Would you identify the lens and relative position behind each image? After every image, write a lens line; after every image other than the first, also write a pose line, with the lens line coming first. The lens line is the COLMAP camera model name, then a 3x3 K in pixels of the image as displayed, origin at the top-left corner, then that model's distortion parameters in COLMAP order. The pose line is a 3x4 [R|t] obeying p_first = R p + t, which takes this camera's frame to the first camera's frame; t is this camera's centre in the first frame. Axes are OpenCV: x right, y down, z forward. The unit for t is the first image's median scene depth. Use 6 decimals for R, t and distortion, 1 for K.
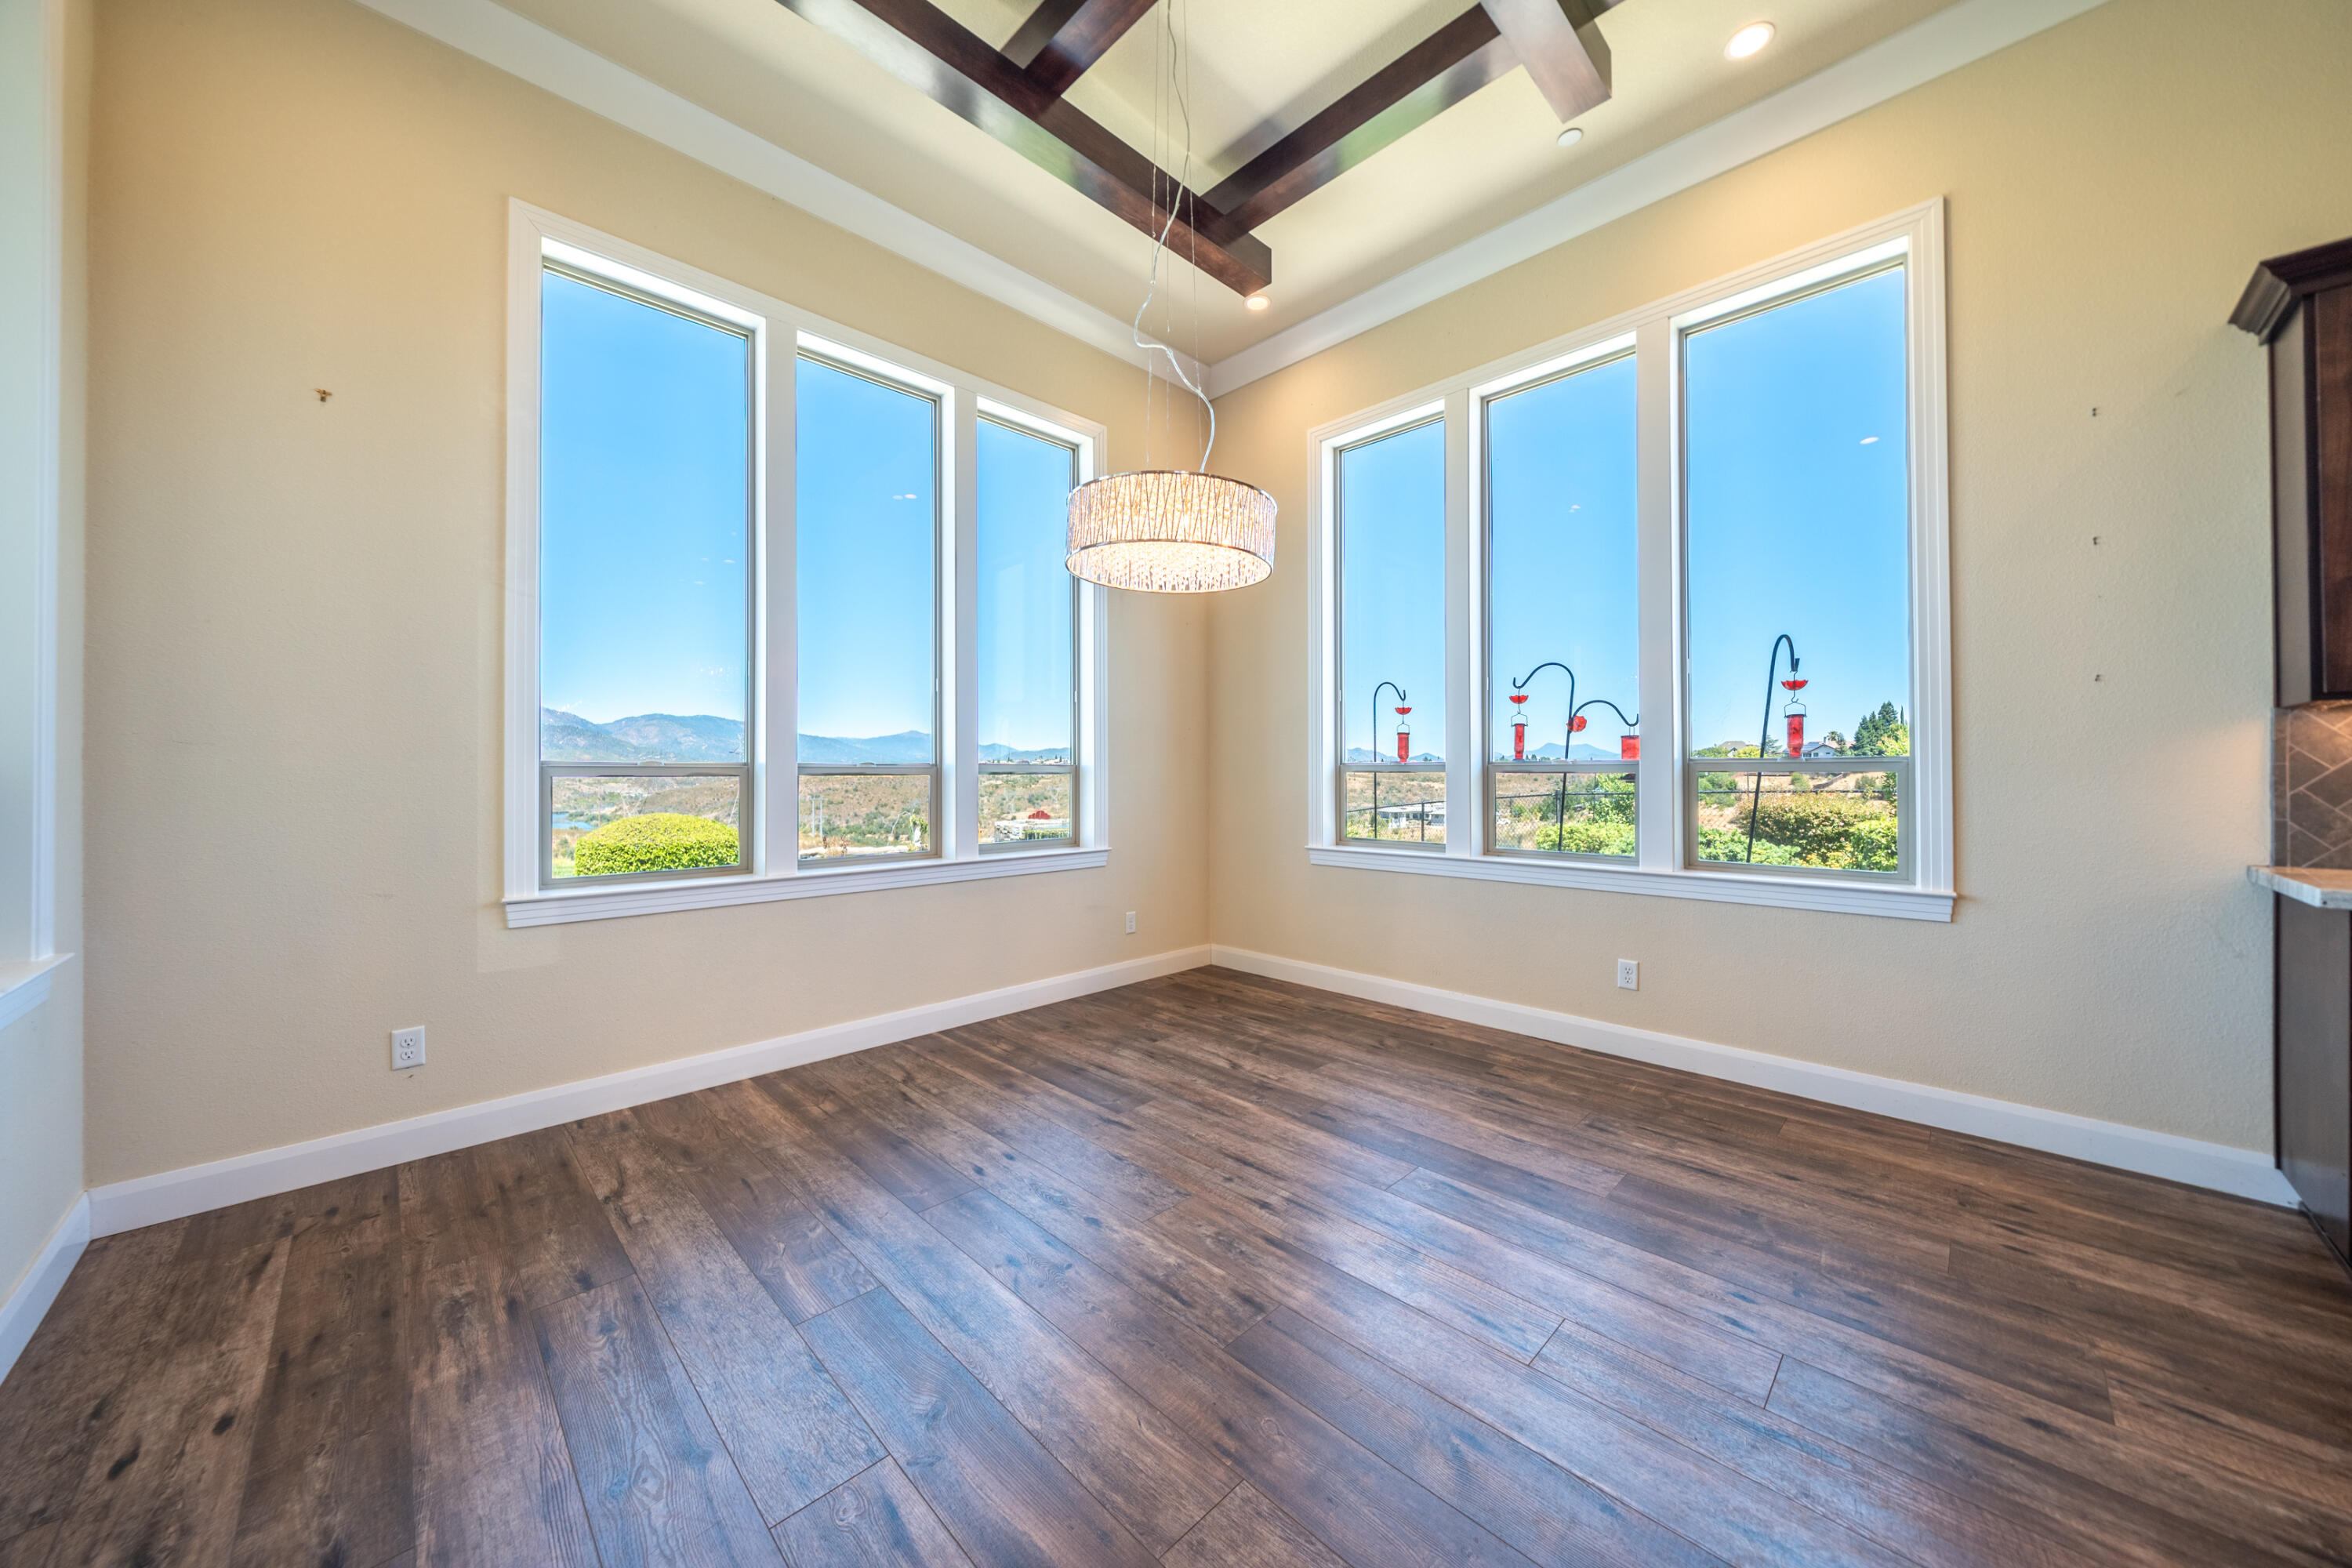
lens RADIAL K [[807.5, 0, 1168.5], [0, 807.5, 768.0], [0, 0, 1]] dist [-0.006301, 0.000040]
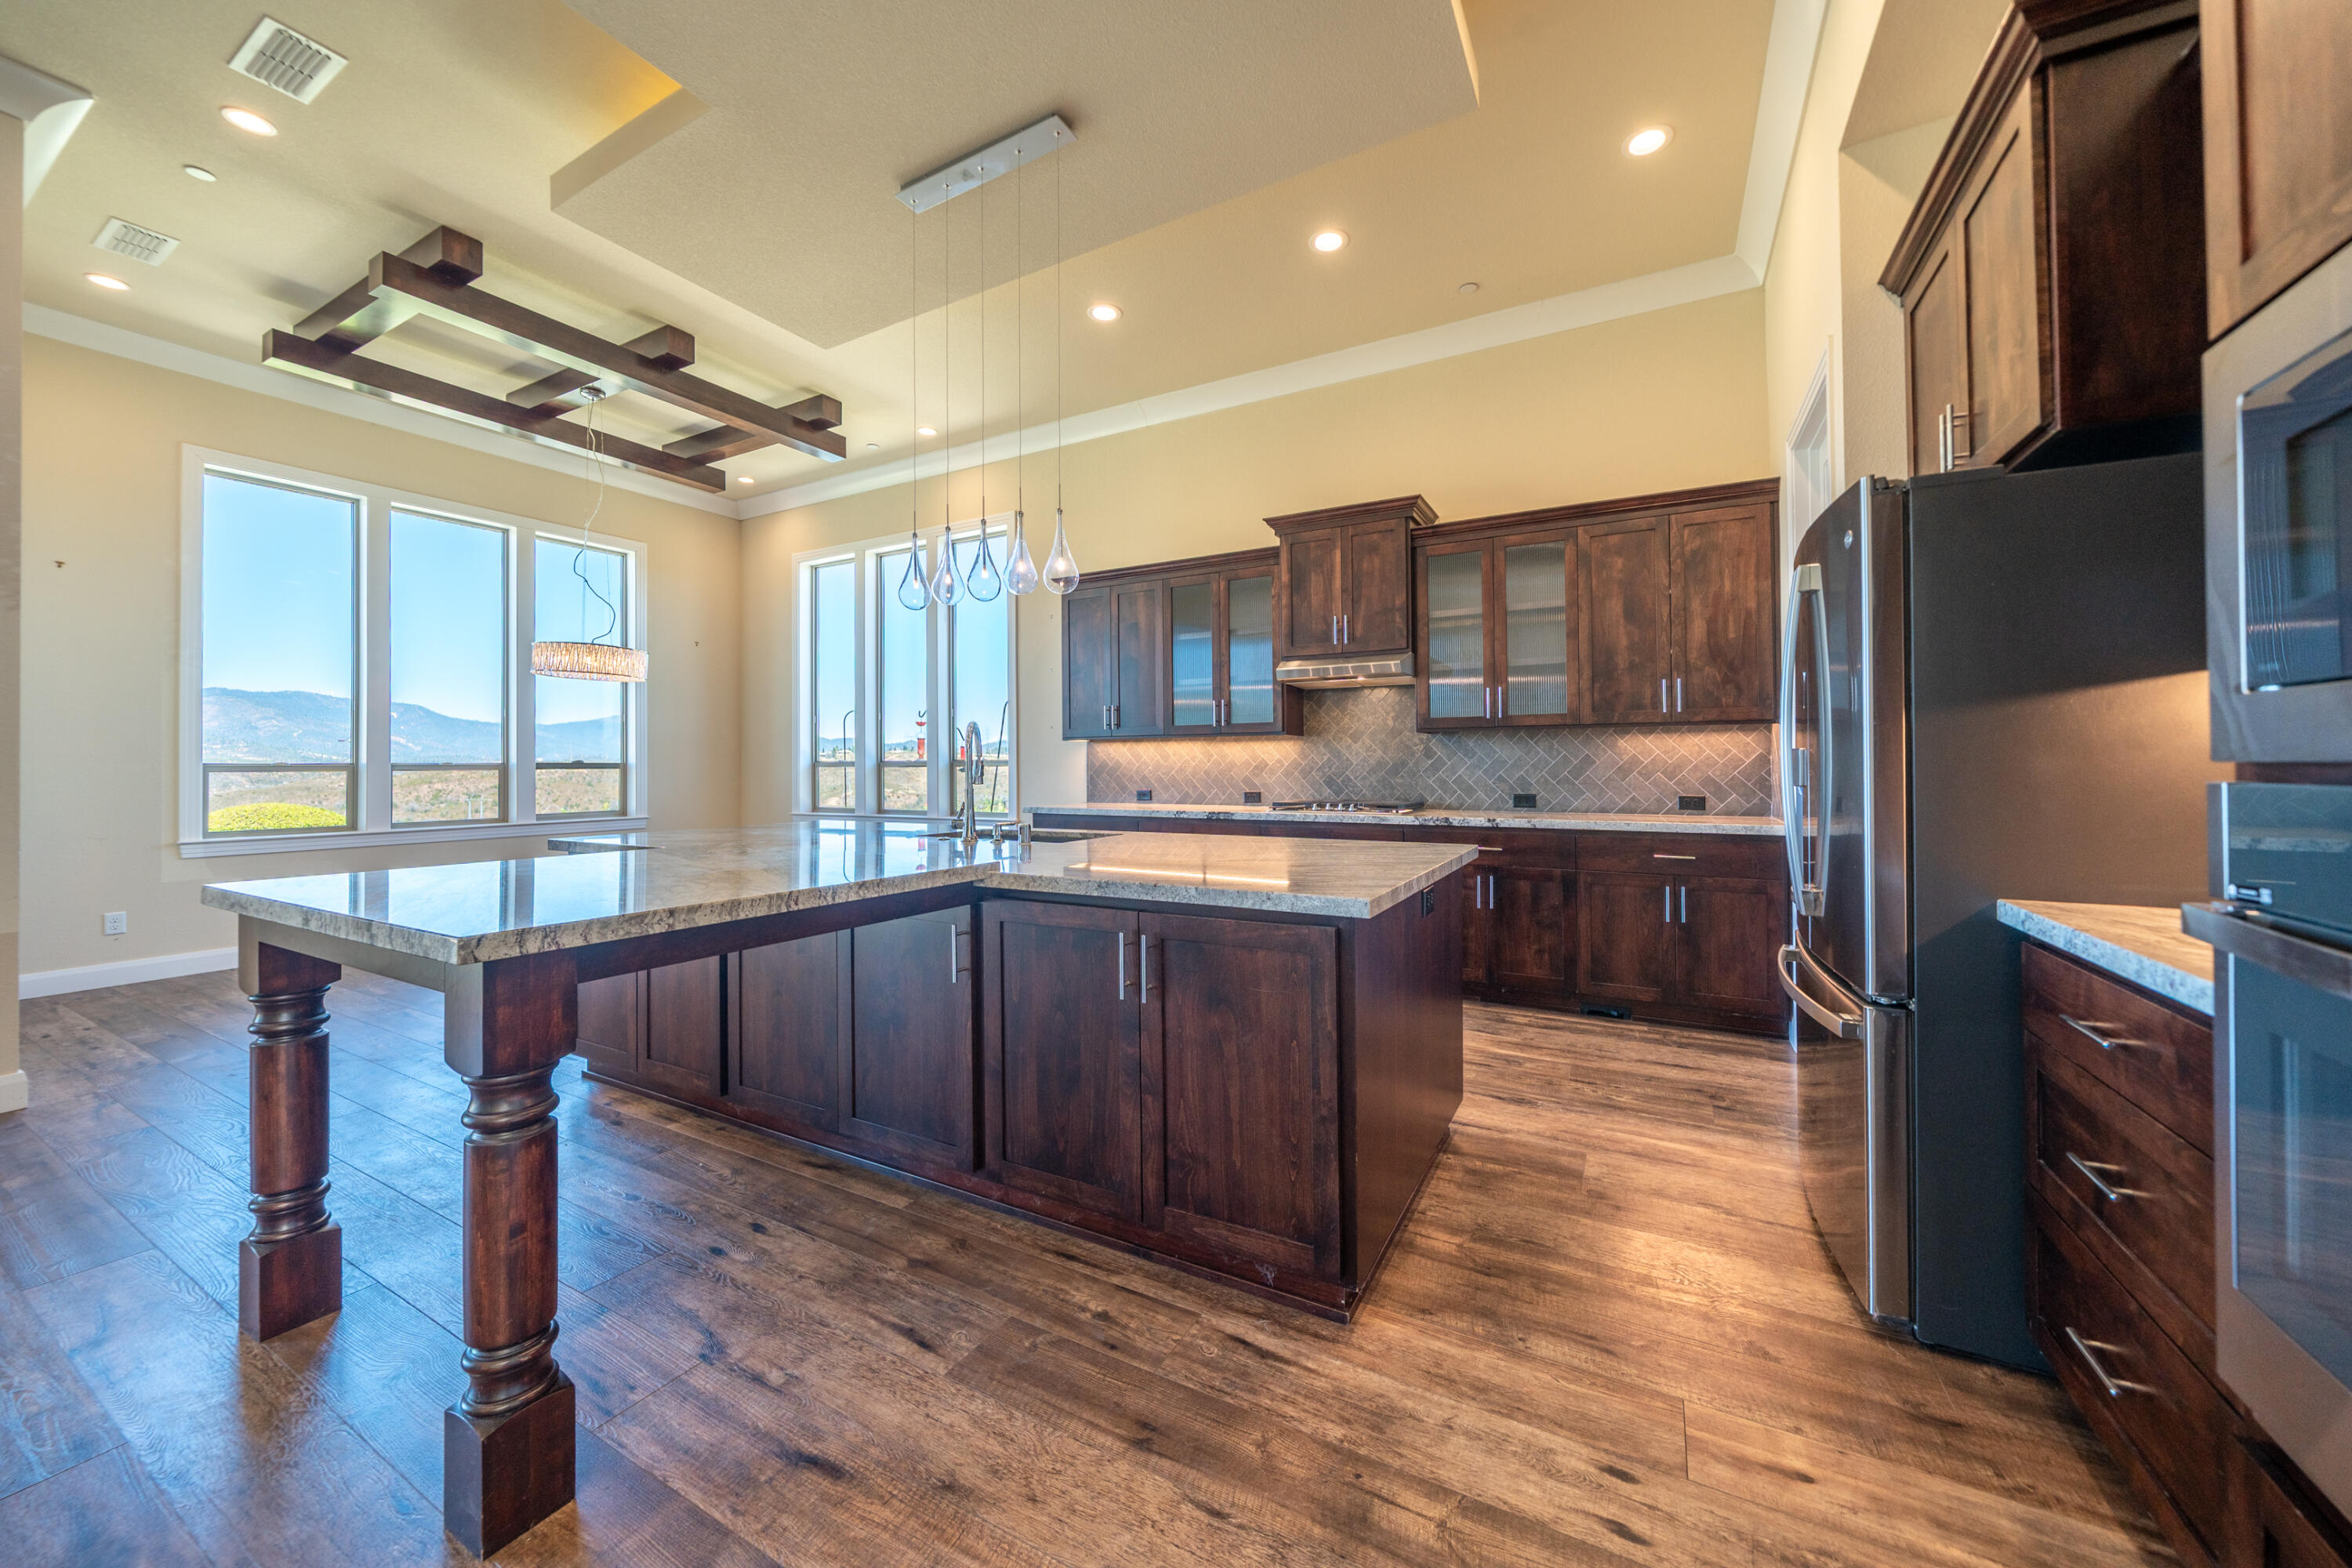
lens RADIAL K [[836.1, 0, 1201.6], [0, 836.1, 755.5], [0, 0, 1]] dist [-0.003286, -0.000213]
pose [[0.954036, -0.000449, 0.299693, 0.742983], [0.002284, 0.999981, -0.005771, -0.010799], [-0.299684, 0.006191, 0.954018, -1.366781]]
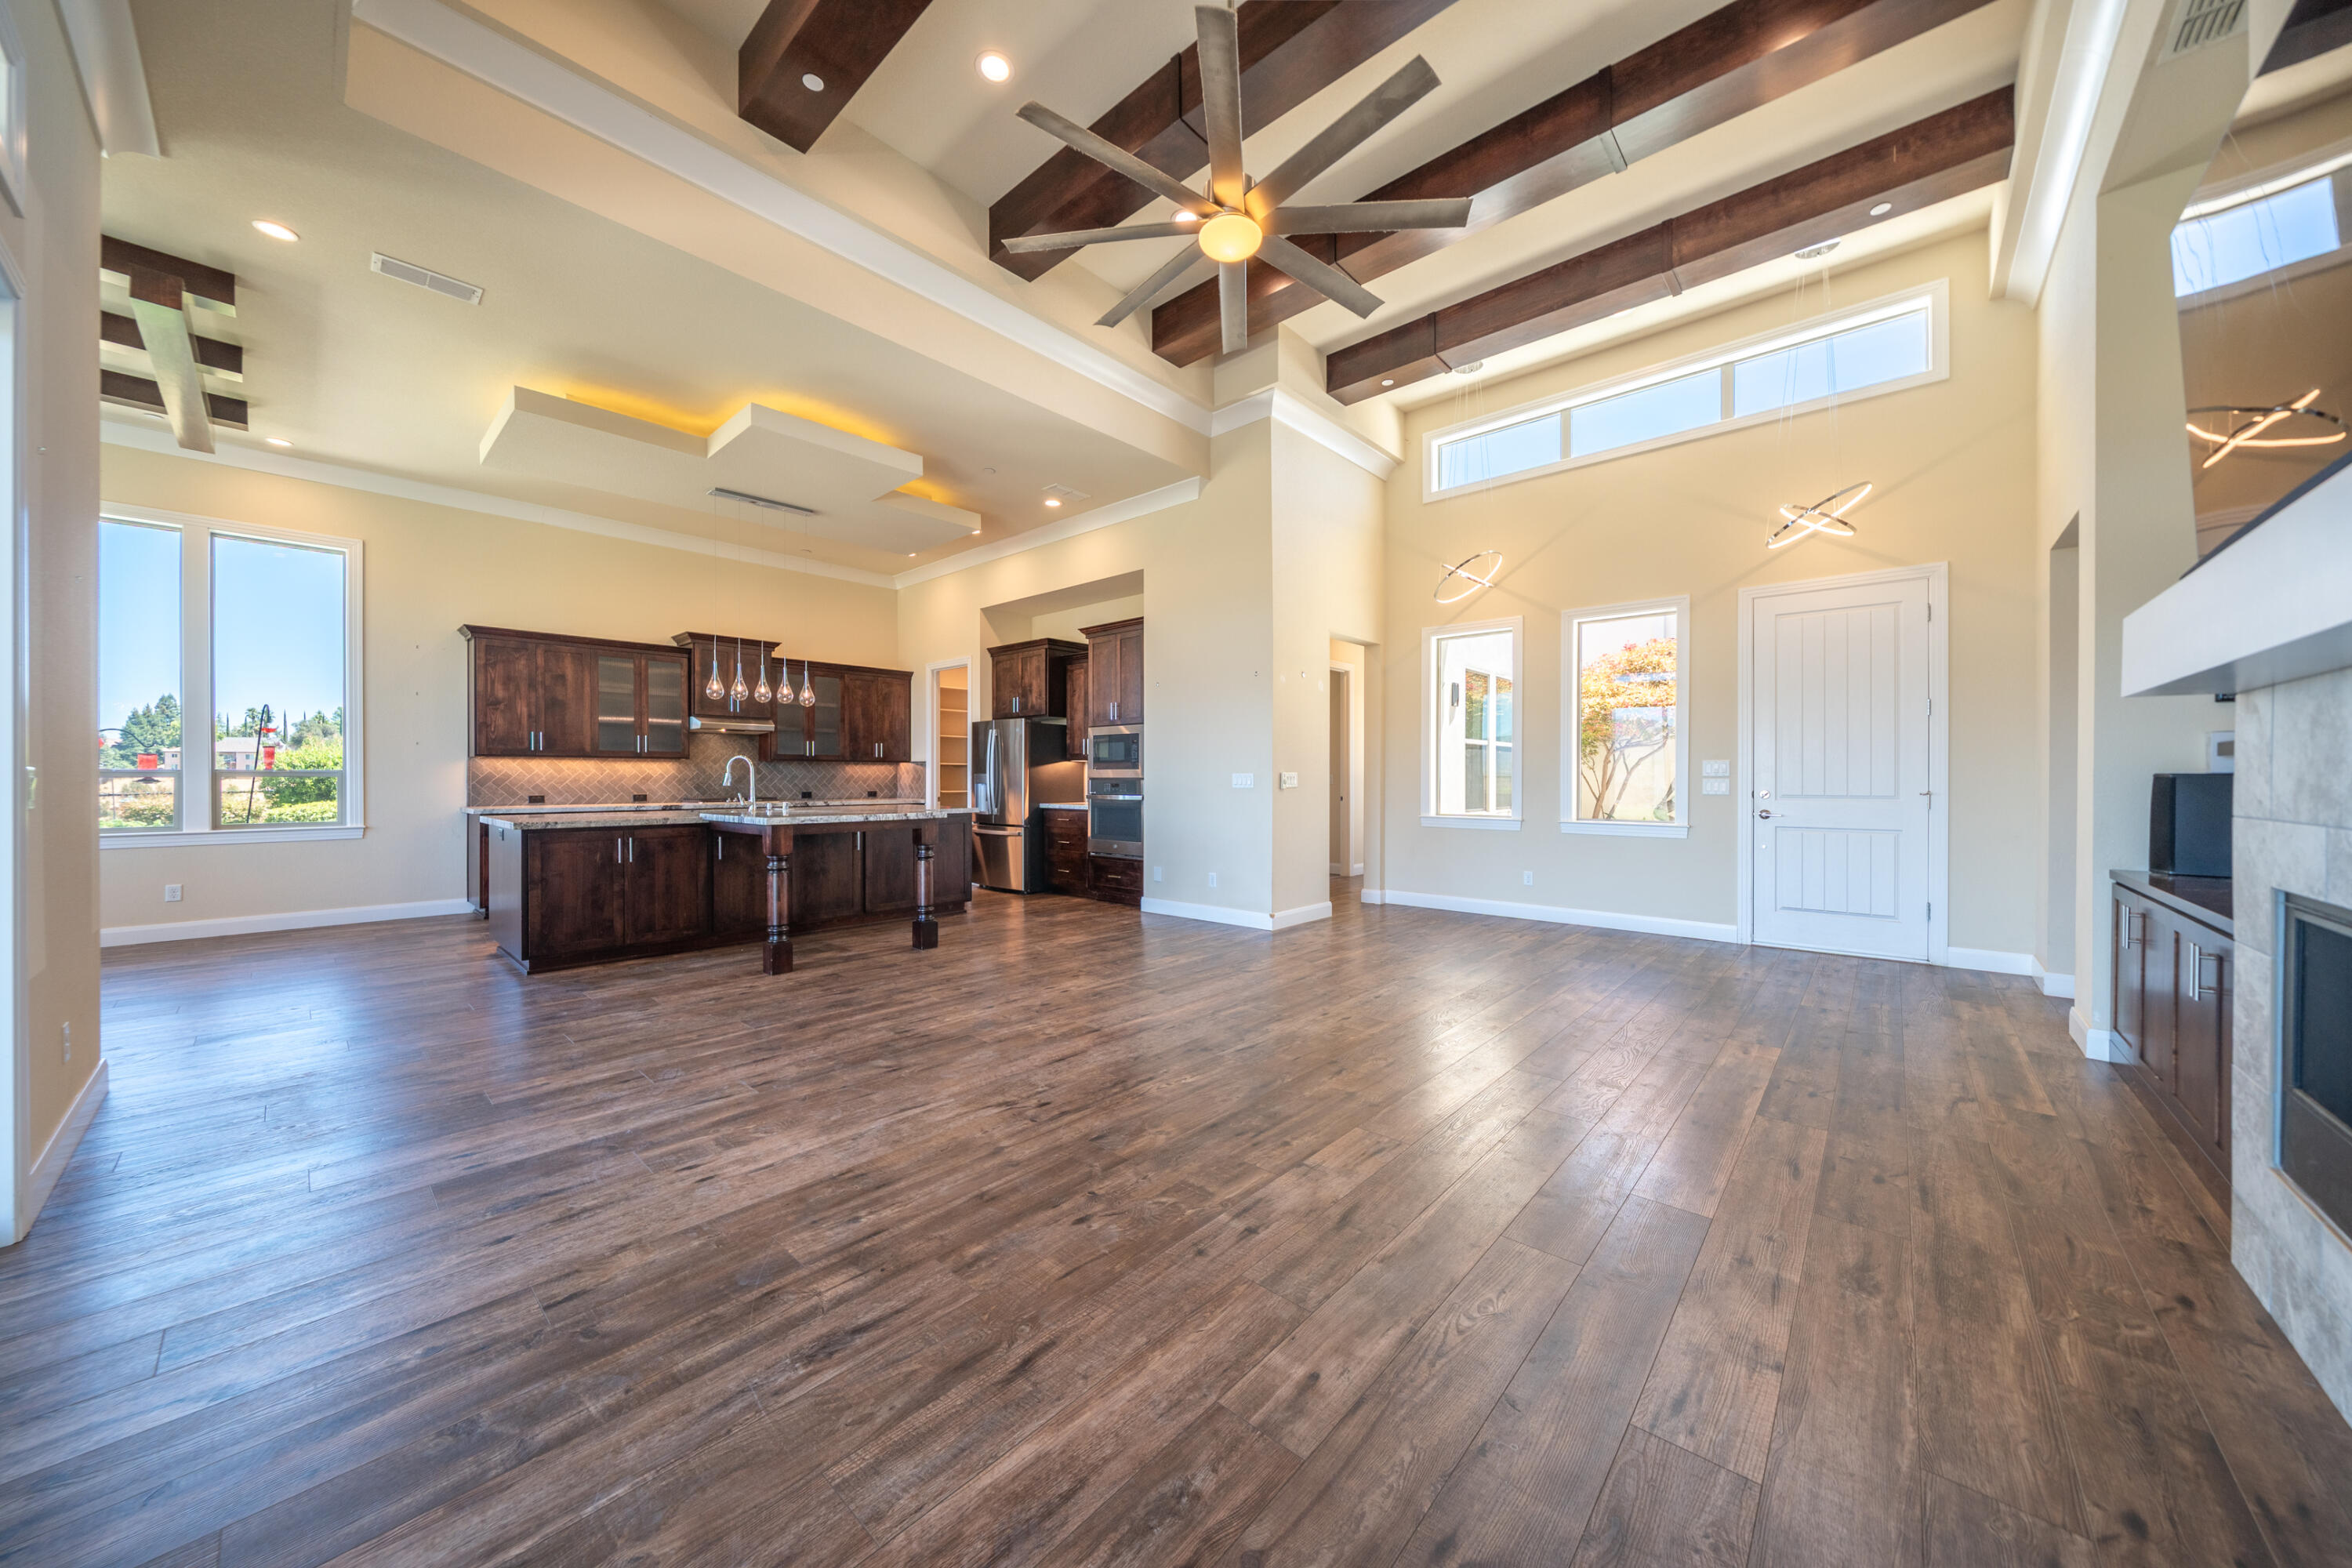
lens RADIAL K [[802.3, 0, 1170.3], [0, 802.3, 783.2], [0, 0, 1]] dist [-0.003021, -0.000313]
pose [[-0.059374, -0.005169, 0.998222, -1.564666], [-0.007486, 0.999961, 0.004733, -0.005336], [-0.998208, -0.007191, -0.059410, -1.279531]]
